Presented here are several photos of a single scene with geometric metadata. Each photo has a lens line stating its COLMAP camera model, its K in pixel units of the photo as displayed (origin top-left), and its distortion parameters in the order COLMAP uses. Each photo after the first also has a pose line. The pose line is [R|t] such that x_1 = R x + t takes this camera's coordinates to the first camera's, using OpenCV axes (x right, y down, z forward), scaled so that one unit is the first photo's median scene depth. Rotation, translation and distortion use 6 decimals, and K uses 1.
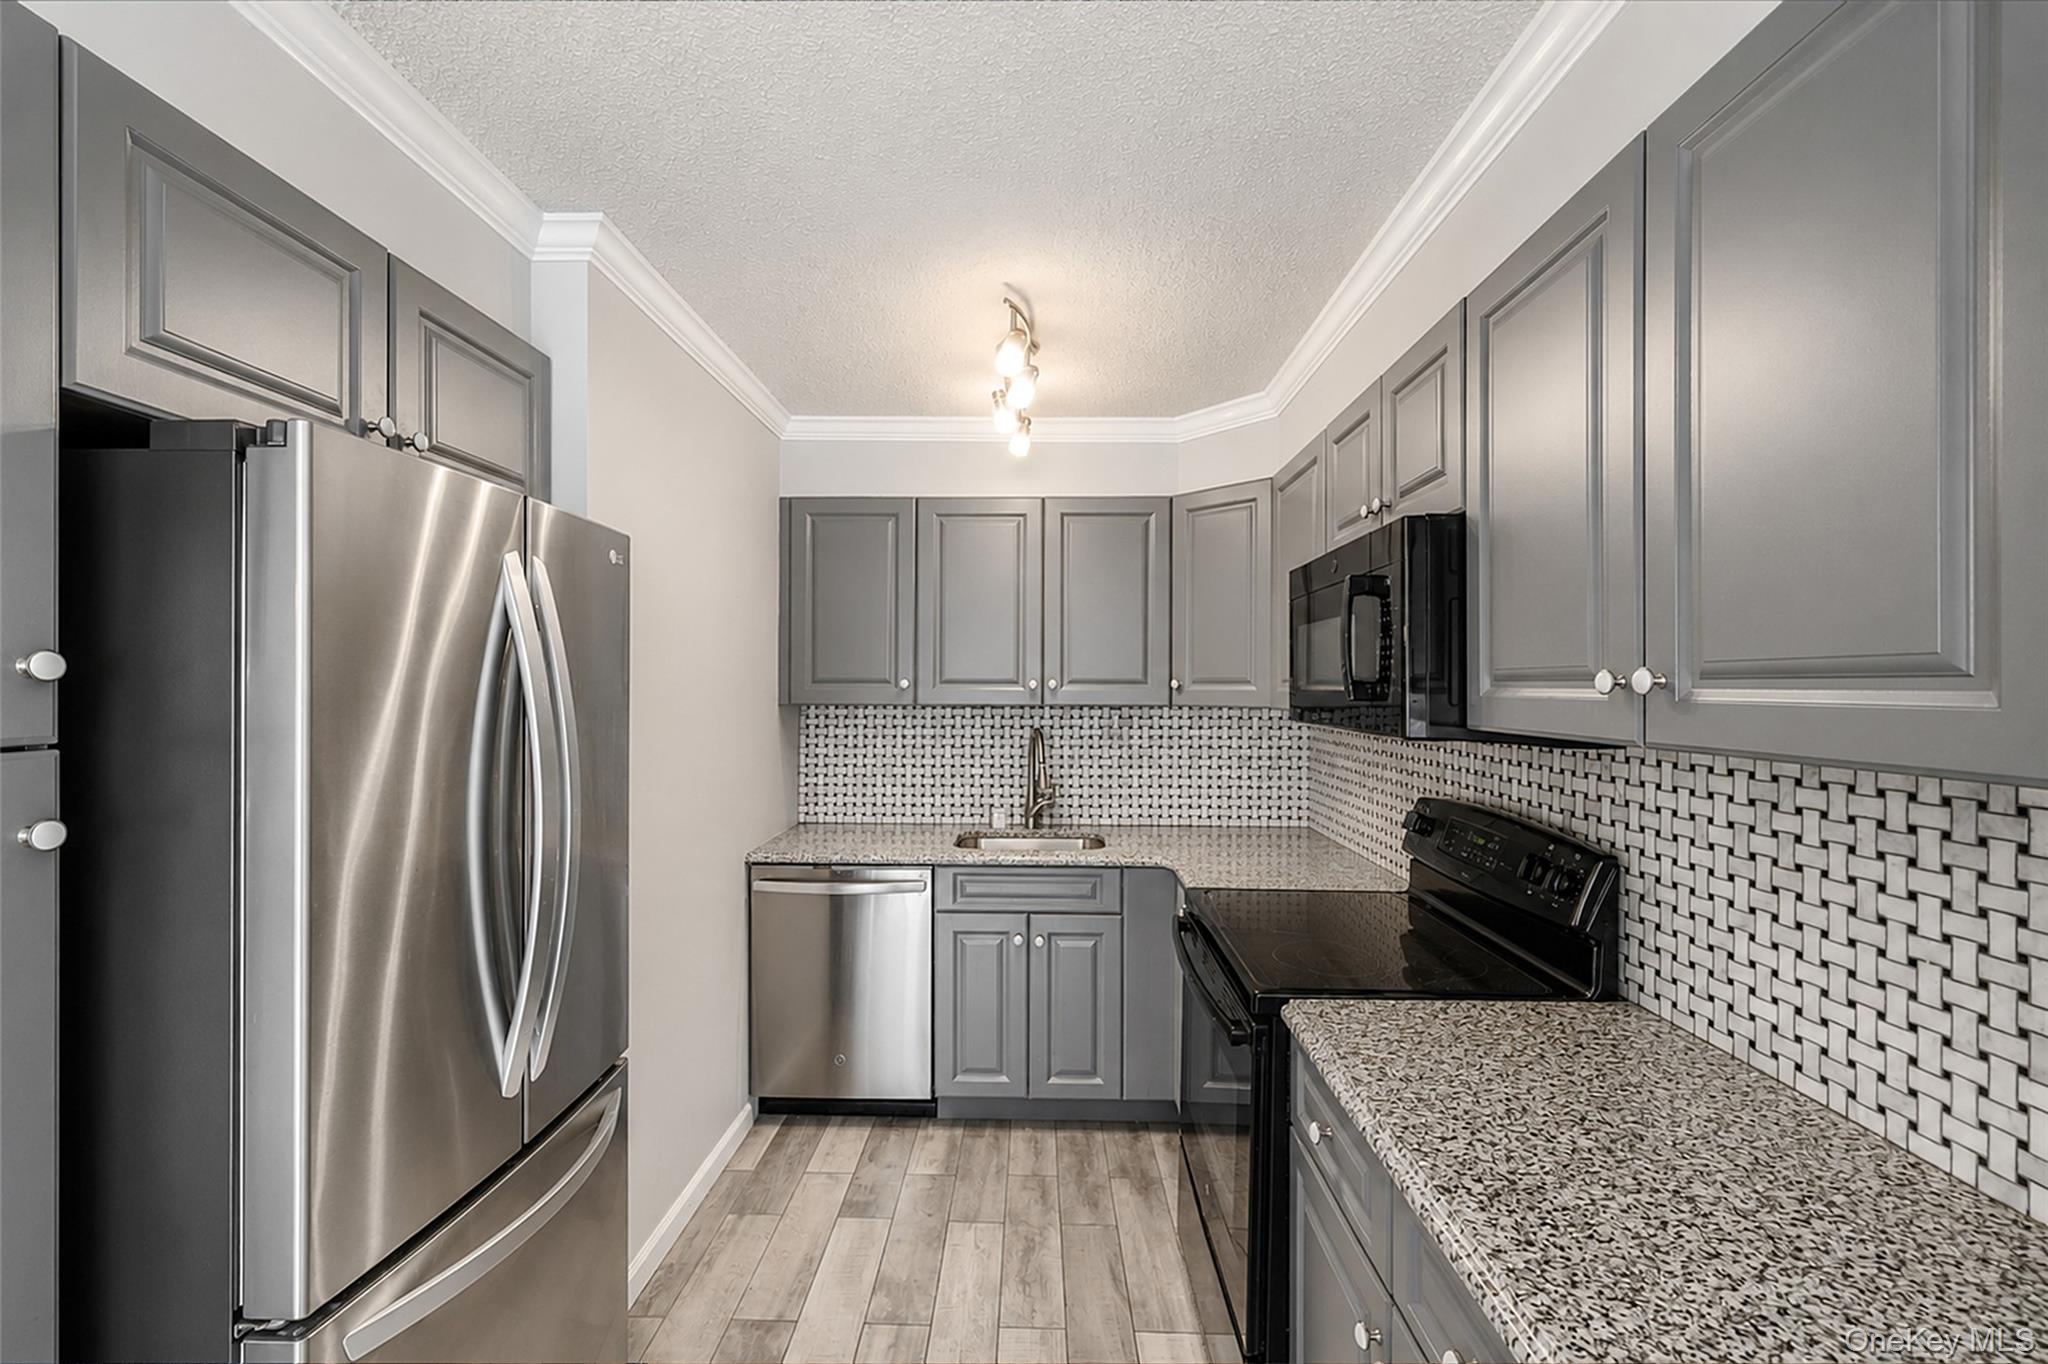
lens RADIAL K [[863.9, 0, 1029.8], [0, 863.9, 680.9], [0, 0, 1]] dist [0.000860, 0.001454]
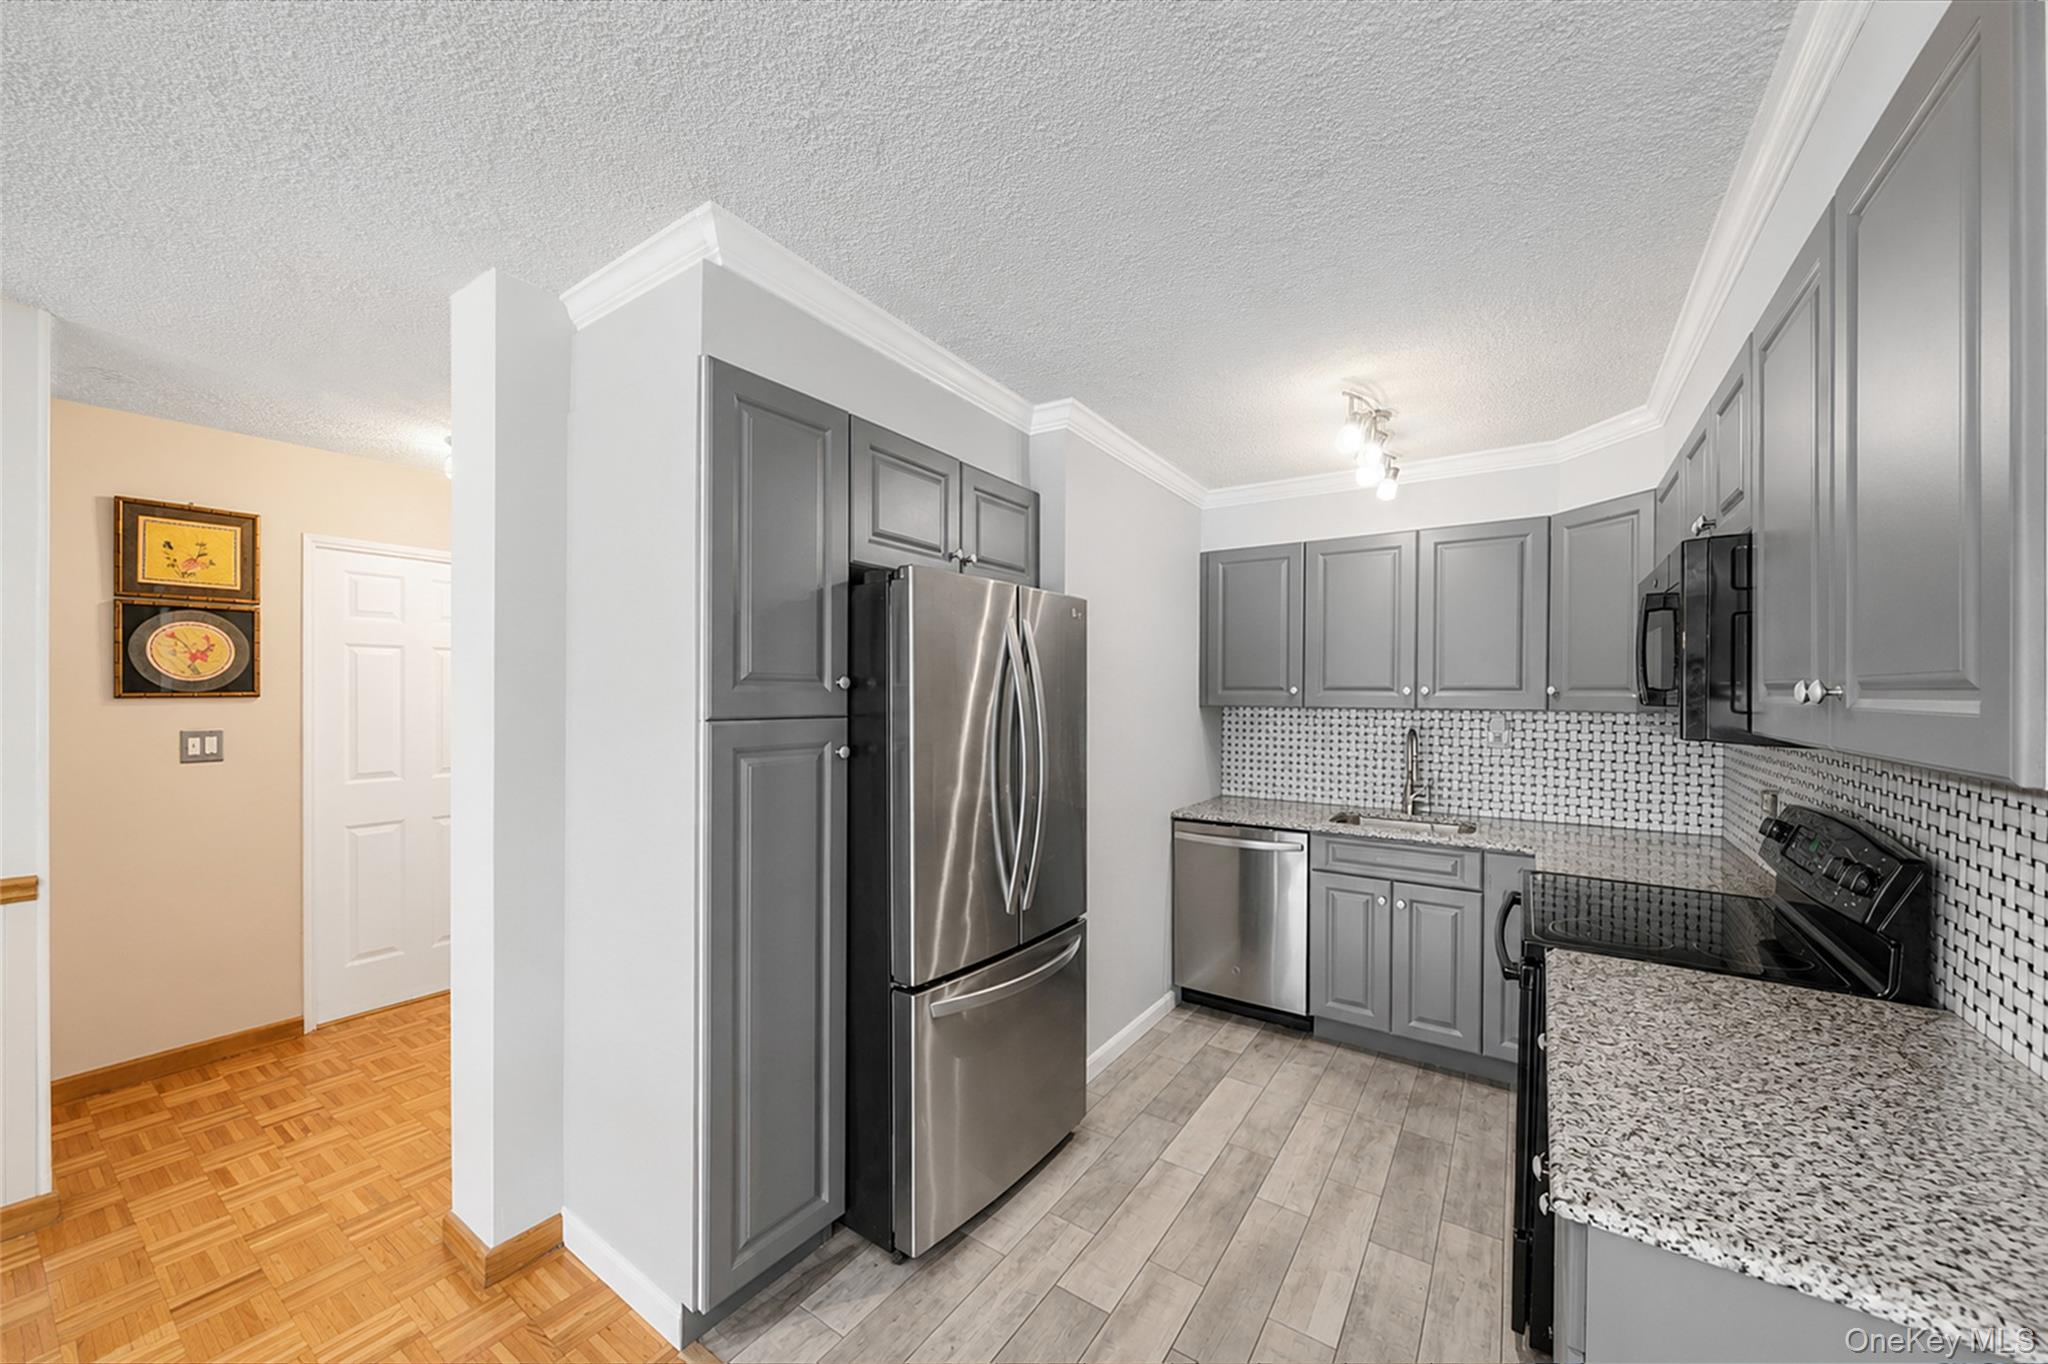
lens RADIAL K [[739.2, 0, 1028.5], [0, 739.2, 680.3], [0, 0, 1]] dist [-0.006735, -0.000026]
pose [[0.840783, -0.007237, -0.541324, 0.132666], [0.002952, 0.999957, -0.008783, -0.002578], [0.541364, 0.005787, 0.840768, -0.141981]]
